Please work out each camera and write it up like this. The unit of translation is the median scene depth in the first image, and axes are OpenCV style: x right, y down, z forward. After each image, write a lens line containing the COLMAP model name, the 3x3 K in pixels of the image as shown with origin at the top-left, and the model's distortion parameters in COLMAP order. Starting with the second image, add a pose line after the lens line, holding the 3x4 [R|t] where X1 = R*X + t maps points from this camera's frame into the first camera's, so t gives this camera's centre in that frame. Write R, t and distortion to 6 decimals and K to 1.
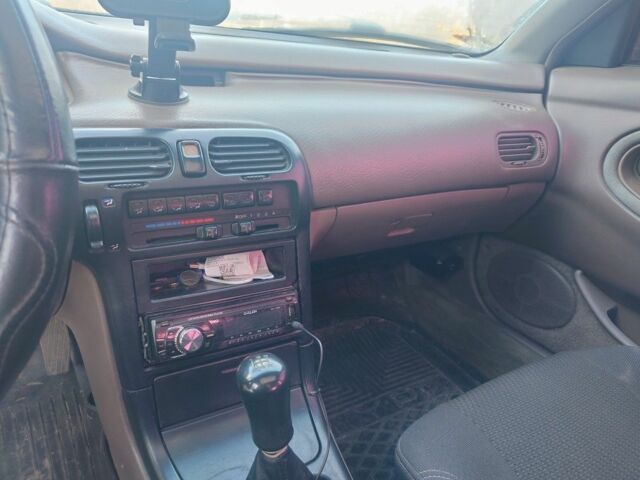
lens RADIAL K [[460.2, 0, 320.3], [0, 460.2, 238.4], [0, 0, 1]] dist [0.002670, -0.000849]
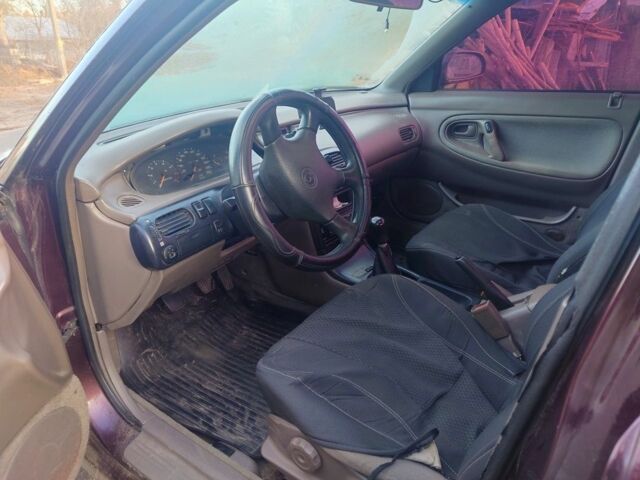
lens RADIAL K [[460.2, 0, 322.5], [0, 460.2, 237.2], [0, 0, 1]] dist [0.002670, -0.000849]
pose [[0.918130, -0.248746, 0.308485, -0.727195], [0.242623, 0.968342, 0.058711, 0.059064], [-0.313323, 0.020941, 0.949416, -0.947253]]
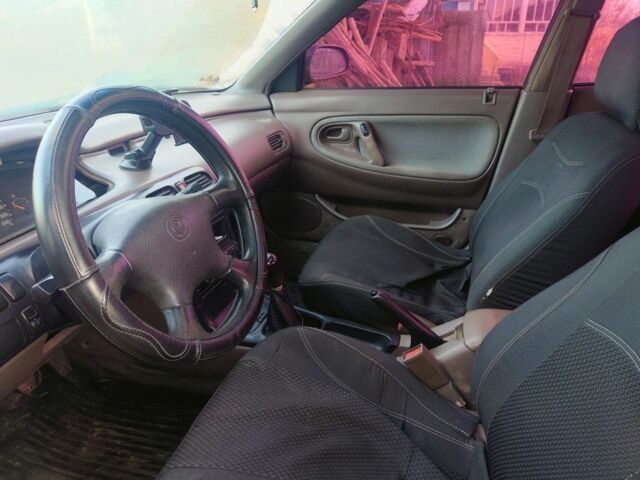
lens RADIAL K [[460.2, 0, 320.9], [0, 460.2, 237.2], [0, 0, 1]] dist [0.002670, -0.000849]
pose [[0.738291, -0.351223, 0.575820, -0.631683], [0.328741, 0.932833, 0.147487, -0.043639], [-0.588945, 0.080407, 0.804163, -0.581241]]
